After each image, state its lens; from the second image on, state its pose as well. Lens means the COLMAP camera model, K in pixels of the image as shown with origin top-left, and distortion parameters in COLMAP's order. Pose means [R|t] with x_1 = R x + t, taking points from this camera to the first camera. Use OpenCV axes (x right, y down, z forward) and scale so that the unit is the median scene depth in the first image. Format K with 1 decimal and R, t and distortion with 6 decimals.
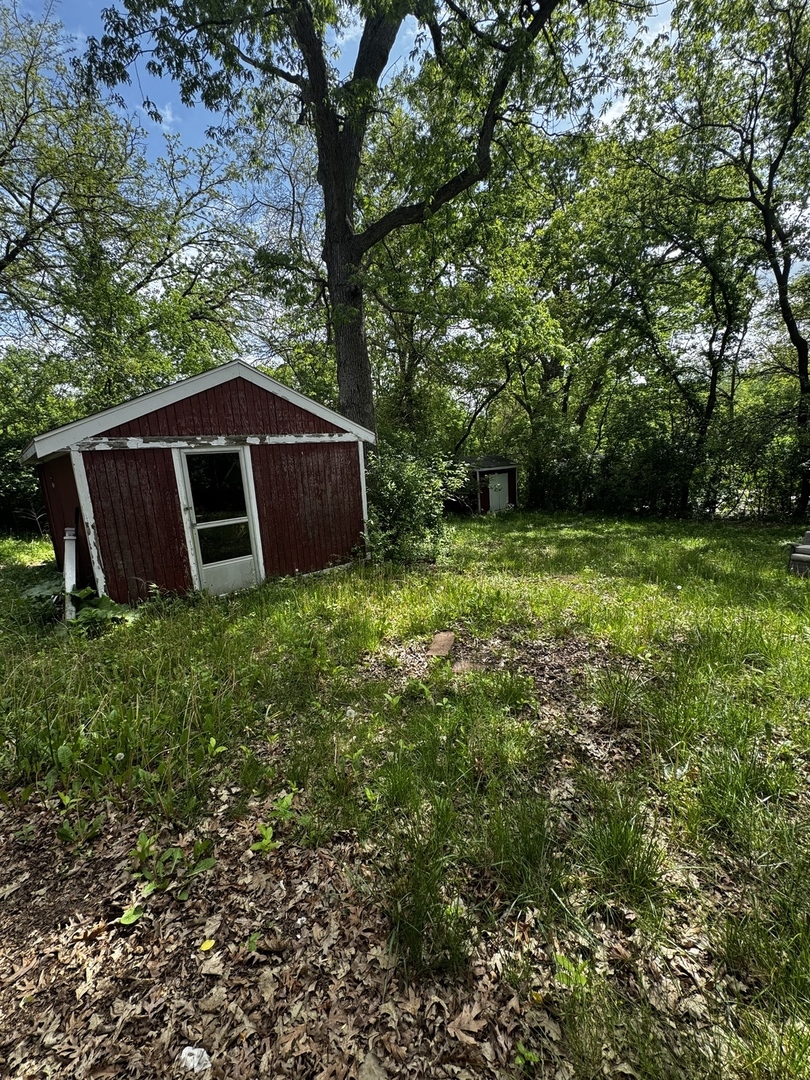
lens RADIAL K [[431.8, 0, 406.8], [0, 431.8, 541.0], [0, 0, 1]] dist [-0.003798, 0.000683]
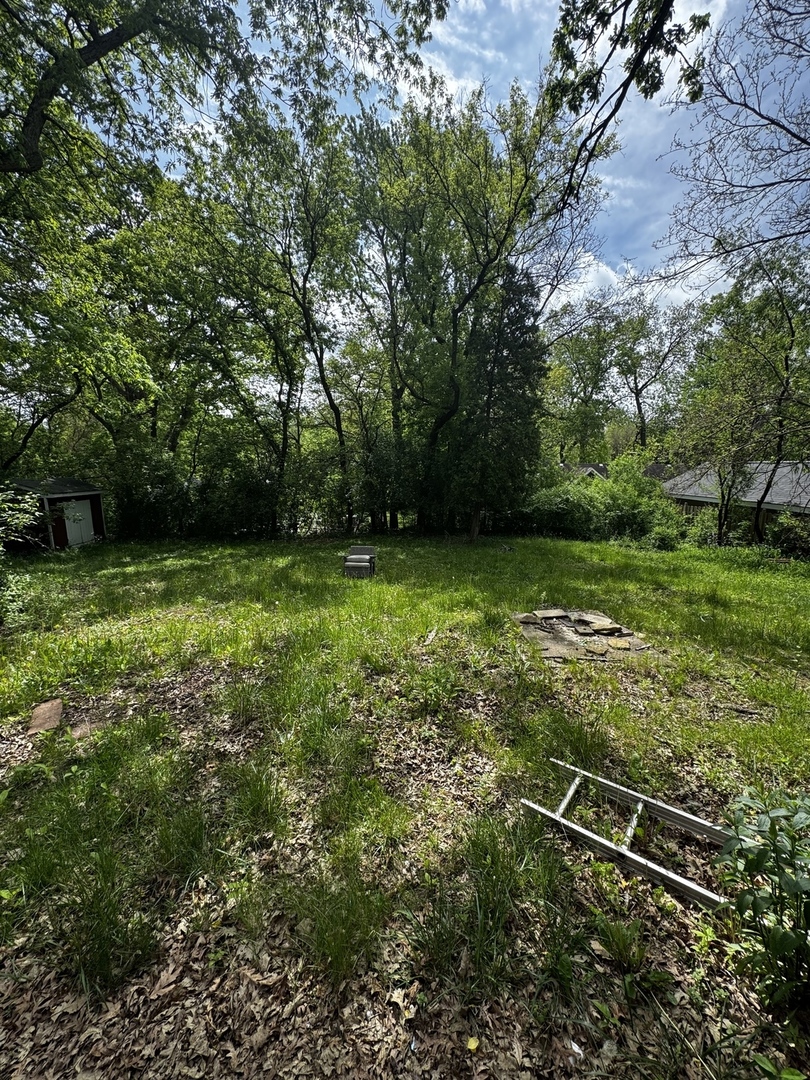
lens RADIAL K [[431.8, 0, 401.5], [0, 431.8, 537.0], [0, 0, 1]] dist [-0.003798, 0.000683]
pose [[0.654447, -0.065083, 0.753301, -0.066598], [0.112625, 0.993565, -0.012004, -0.025081], [-0.747673, 0.092696, 0.657566, -0.117413]]
